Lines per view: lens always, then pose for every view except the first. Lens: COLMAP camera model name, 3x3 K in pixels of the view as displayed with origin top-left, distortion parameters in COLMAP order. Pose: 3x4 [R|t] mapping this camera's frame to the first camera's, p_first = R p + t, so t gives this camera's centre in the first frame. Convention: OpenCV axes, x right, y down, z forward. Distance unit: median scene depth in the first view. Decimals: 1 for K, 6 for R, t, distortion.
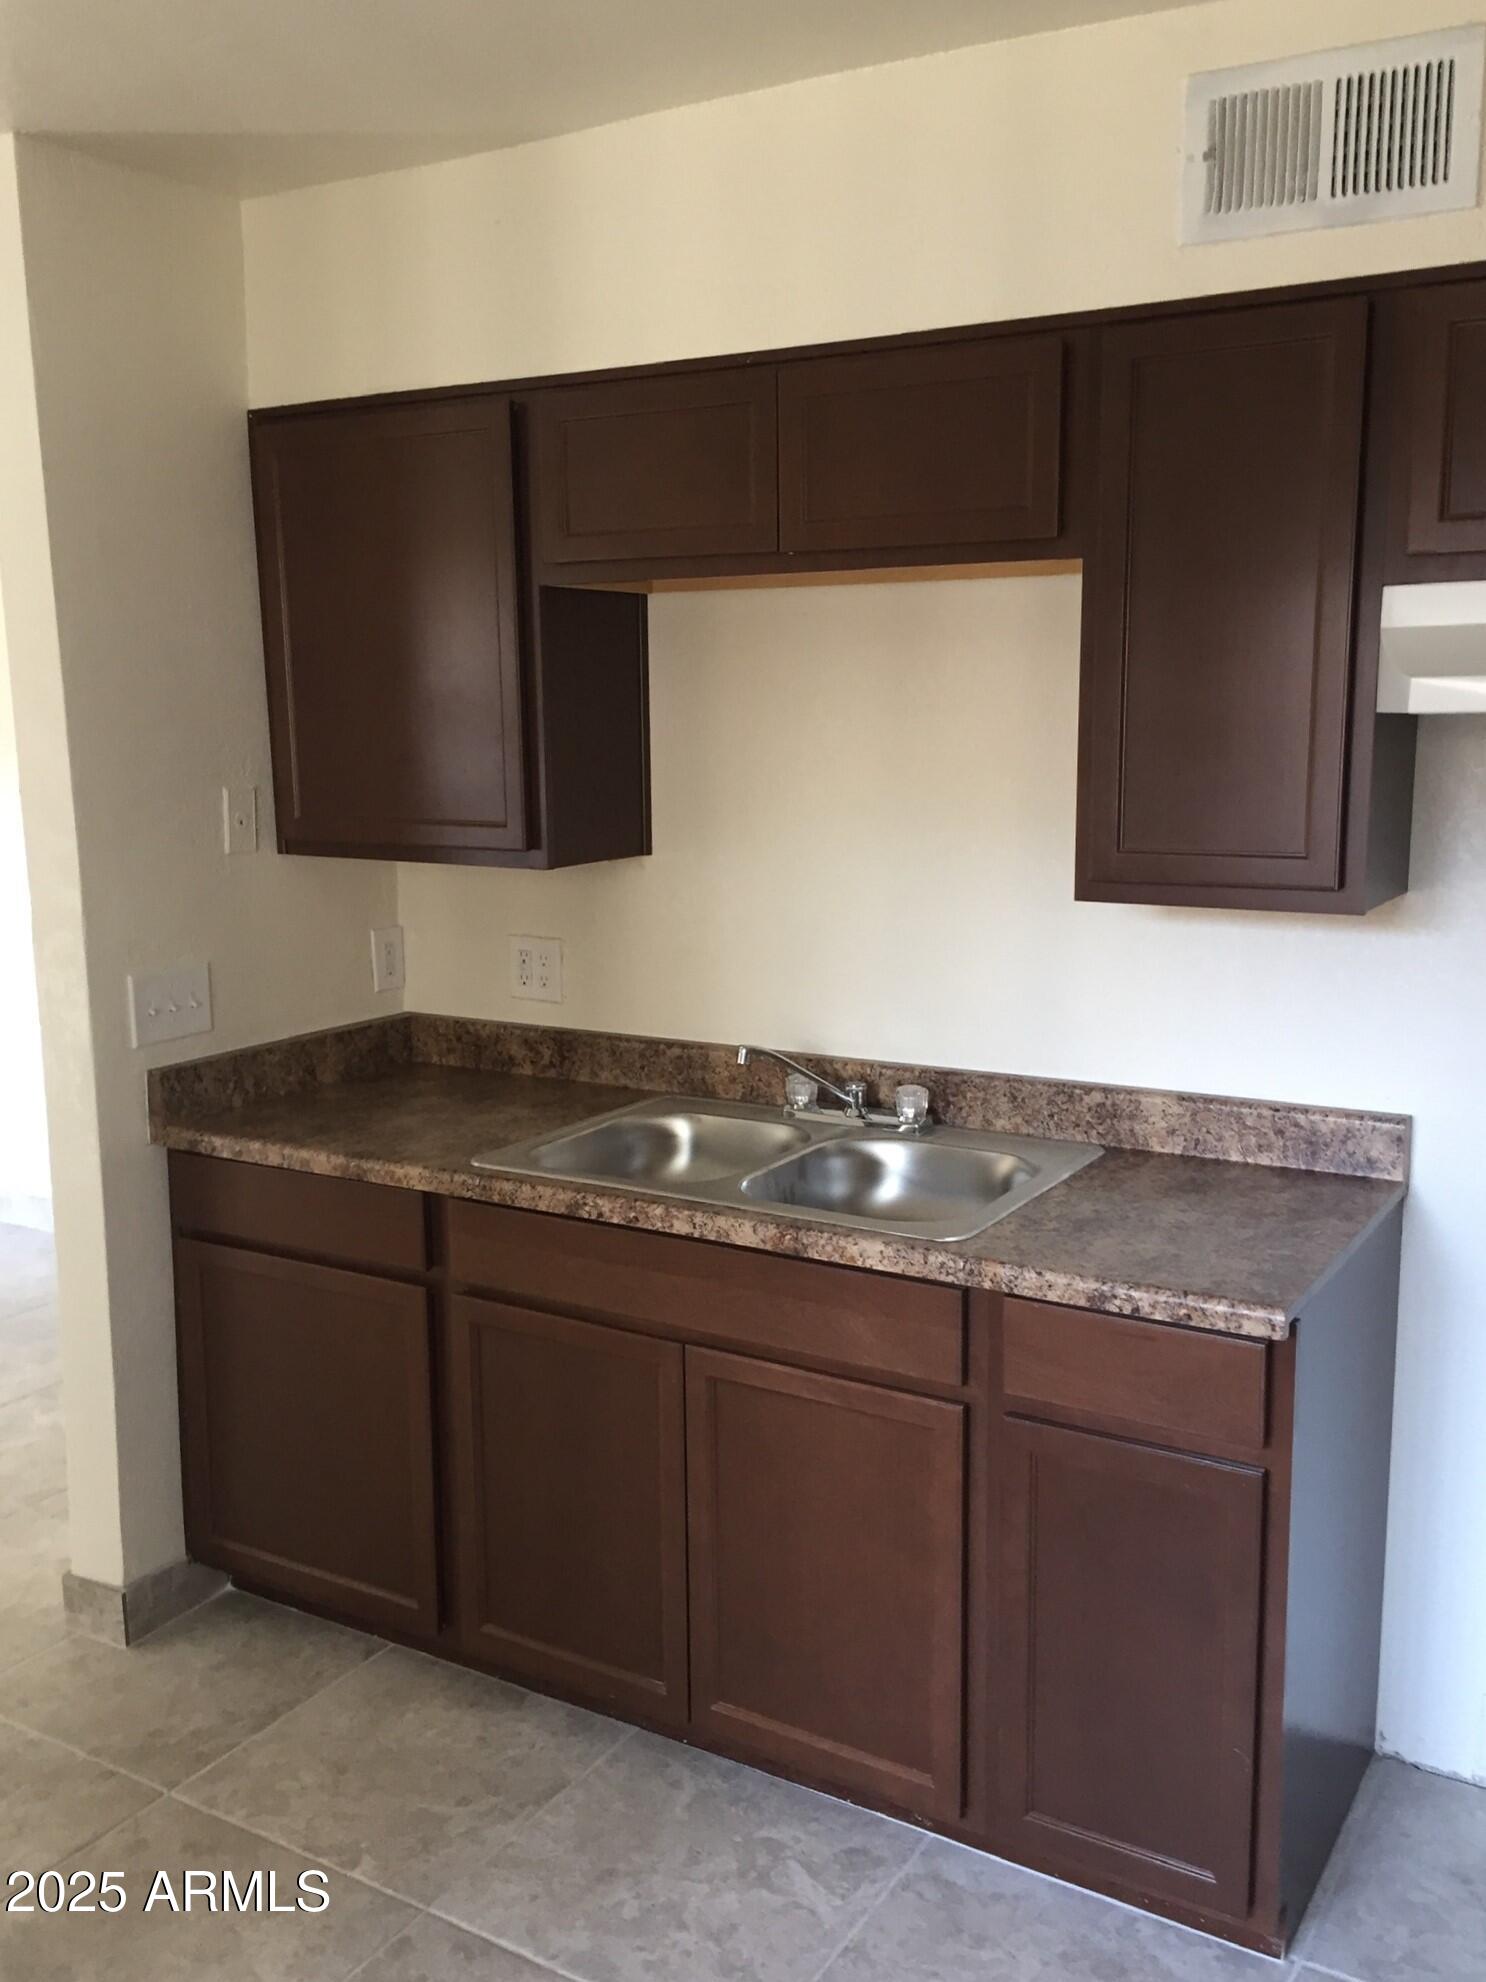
lens RADIAL K [[1697.0, 0, 743.0], [0, 1697.0, 991.0], [0, 0, 1]] dist [0.094183, -0.141128]
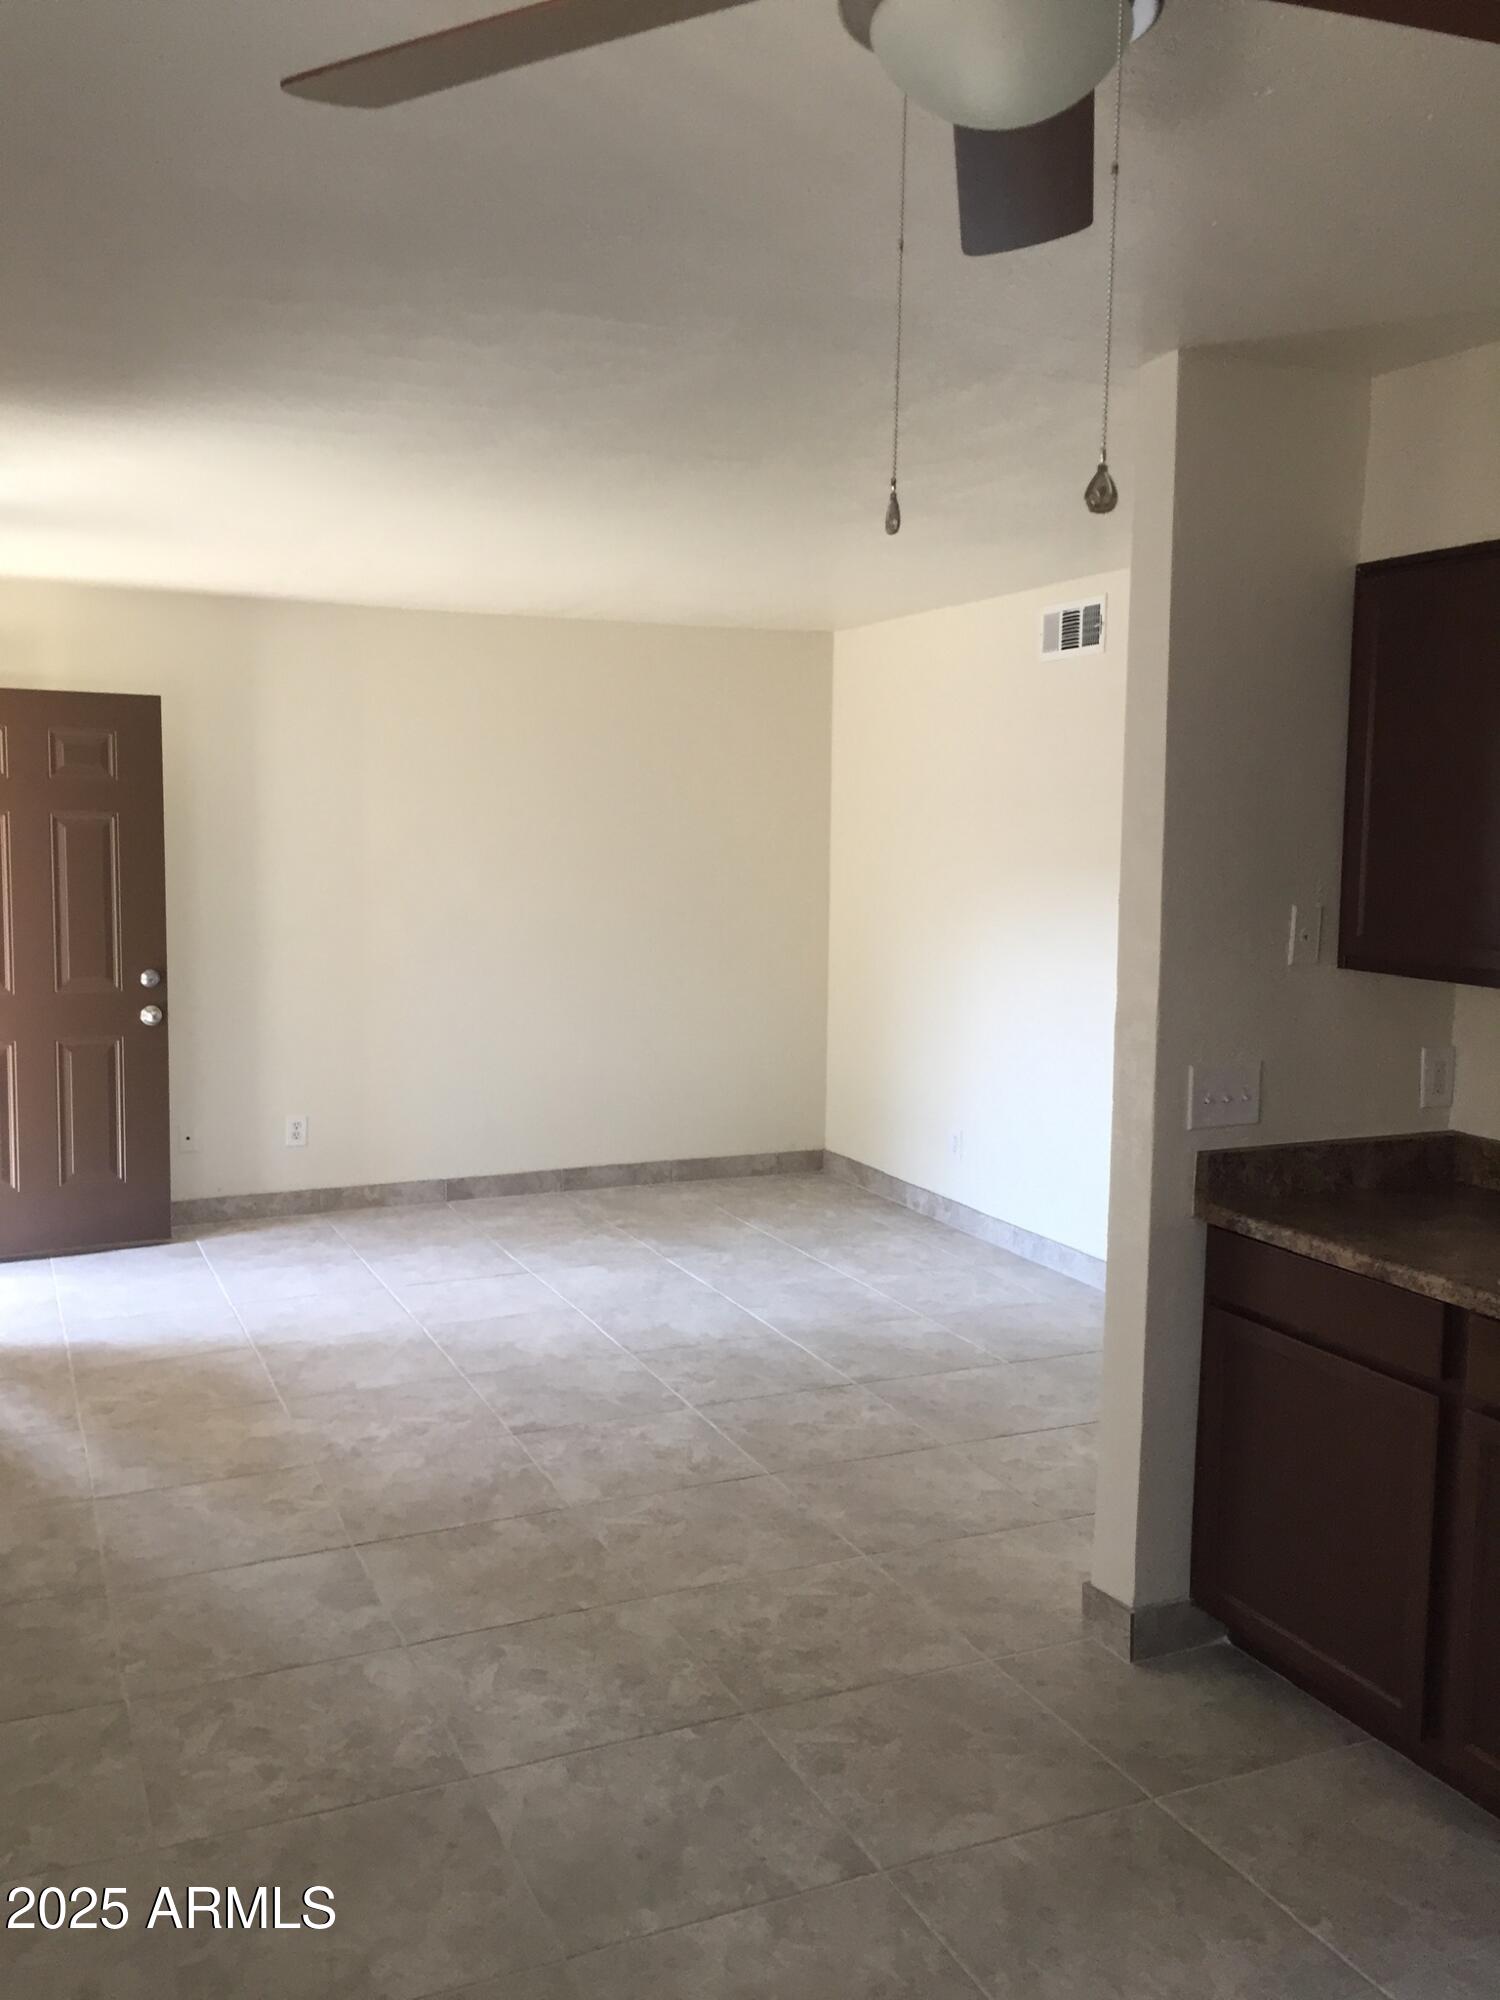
lens RADIAL K [[1712.4, 0, 750.0], [0, 1712.4, 1000.0], [0, 0, 1]] dist [0.094183, -0.141128]
pose [[0.820852, 0.078652, -0.565700, 0.042690], [-0.114587, 0.993013, -0.028205, 0.013265], [0.559529, 0.087974, 0.824129, -0.104528]]
